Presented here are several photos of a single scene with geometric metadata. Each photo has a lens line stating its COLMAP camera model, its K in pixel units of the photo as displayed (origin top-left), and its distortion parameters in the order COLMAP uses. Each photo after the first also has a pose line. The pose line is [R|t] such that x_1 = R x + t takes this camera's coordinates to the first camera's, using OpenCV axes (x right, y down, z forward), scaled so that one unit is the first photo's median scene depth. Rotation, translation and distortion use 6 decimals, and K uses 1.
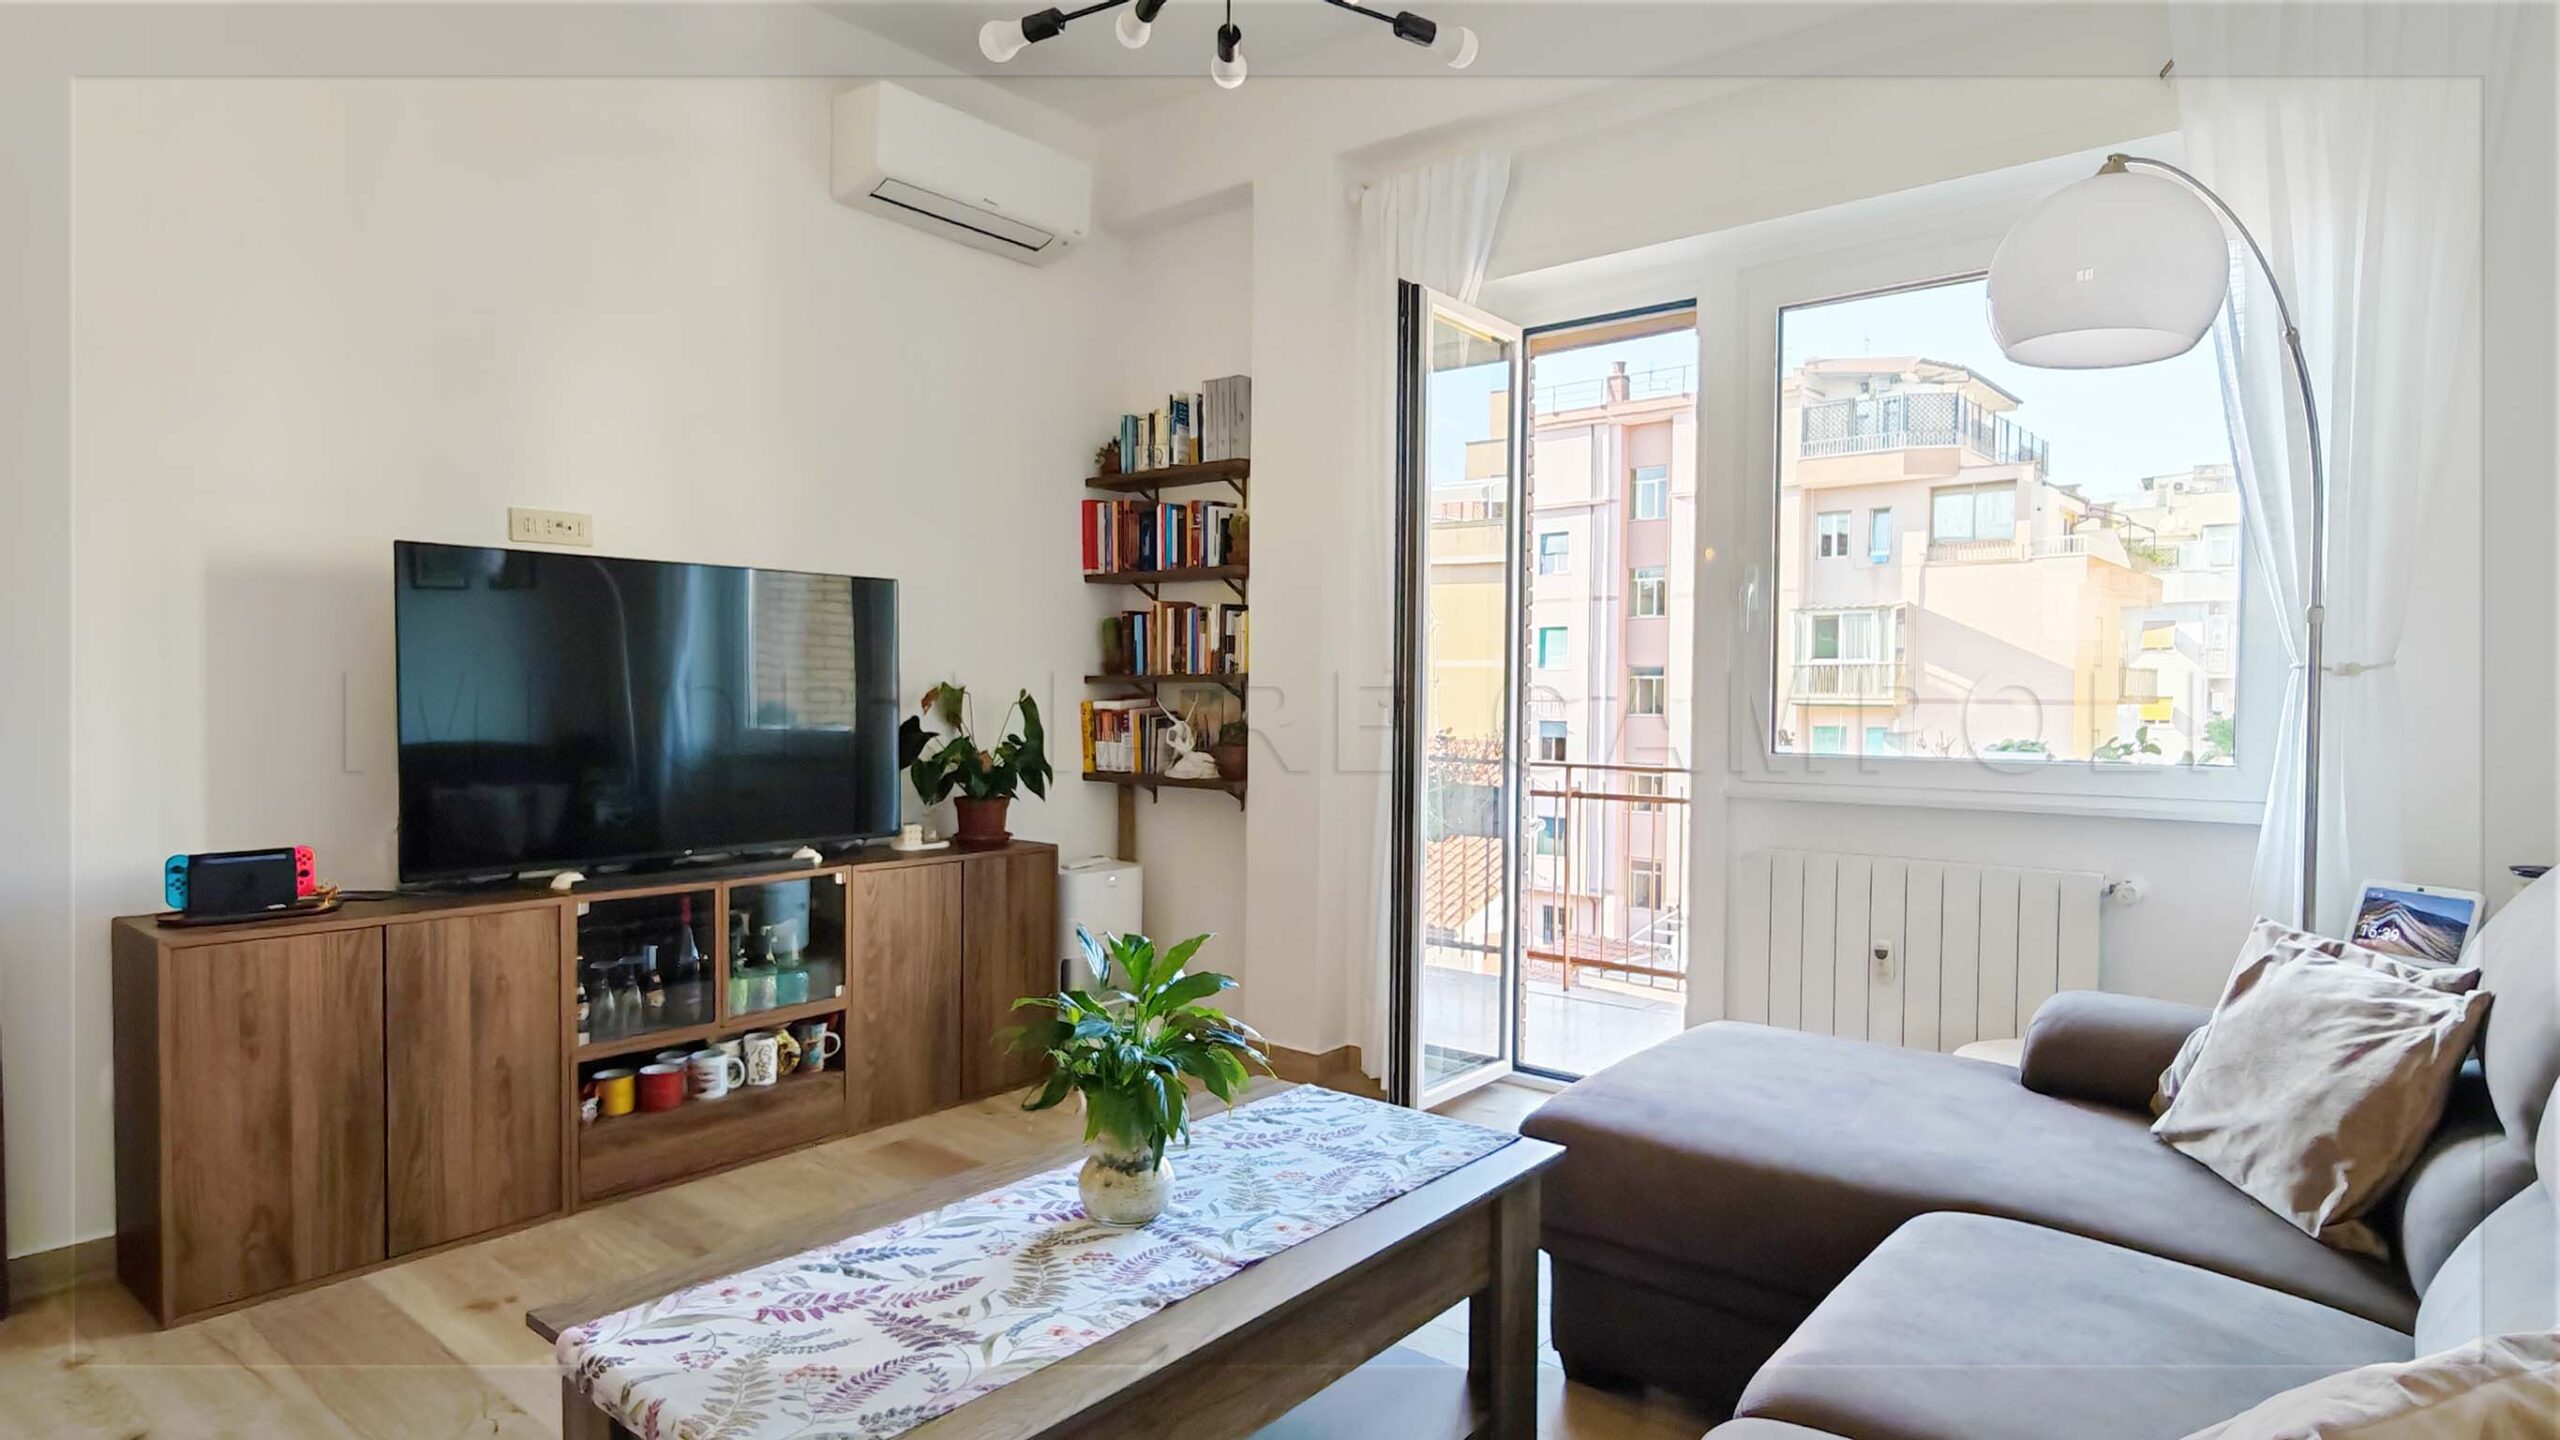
lens RADIAL K [[1360.0, 0, 1274.1], [0, 1360.0, 733.2], [0, 0, 1]] dist [-0.003031, 0.000075]
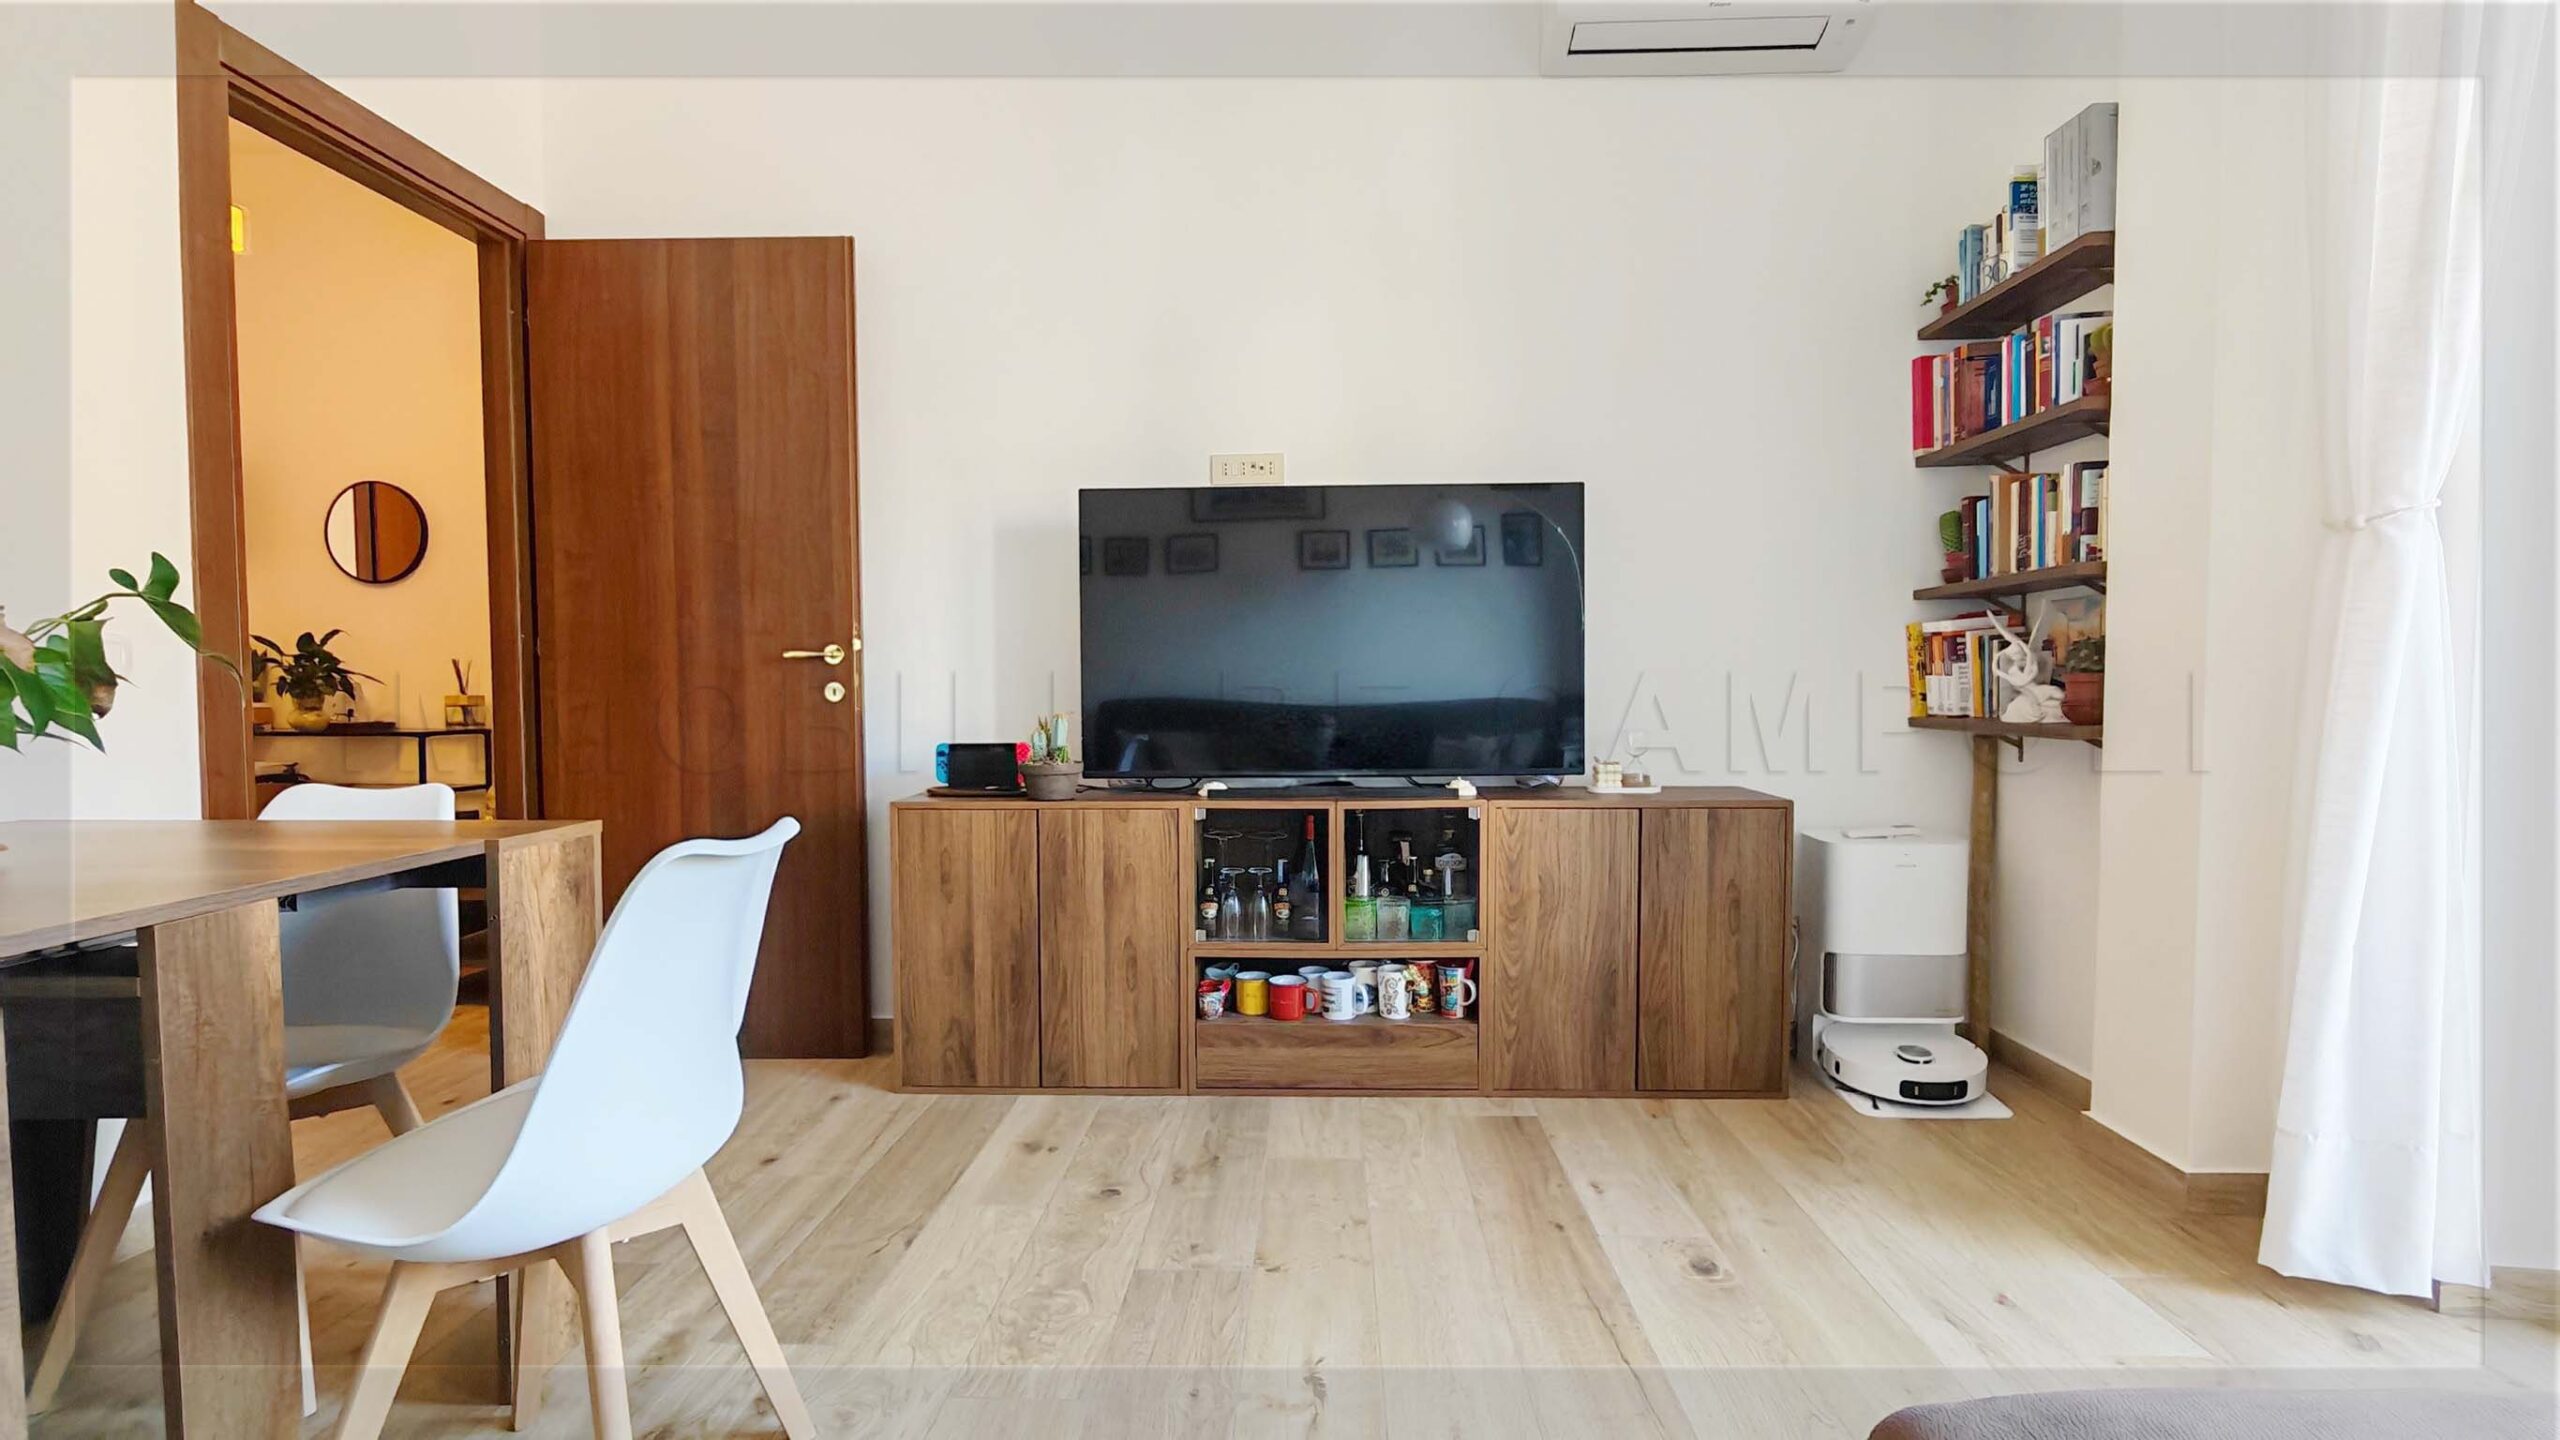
lens RADIAL K [[1210.0, 0, 1277.1], [0, 1210.0, 730.1], [0, 0, 1]] dist [-0.001517, -0.000150]
pose [[0.606967, 0.021165, -0.794445, 0.244372], [-0.013907, 0.999775, 0.016011, 0.040180], [0.794605, 0.001330, 0.607125, 0.401360]]
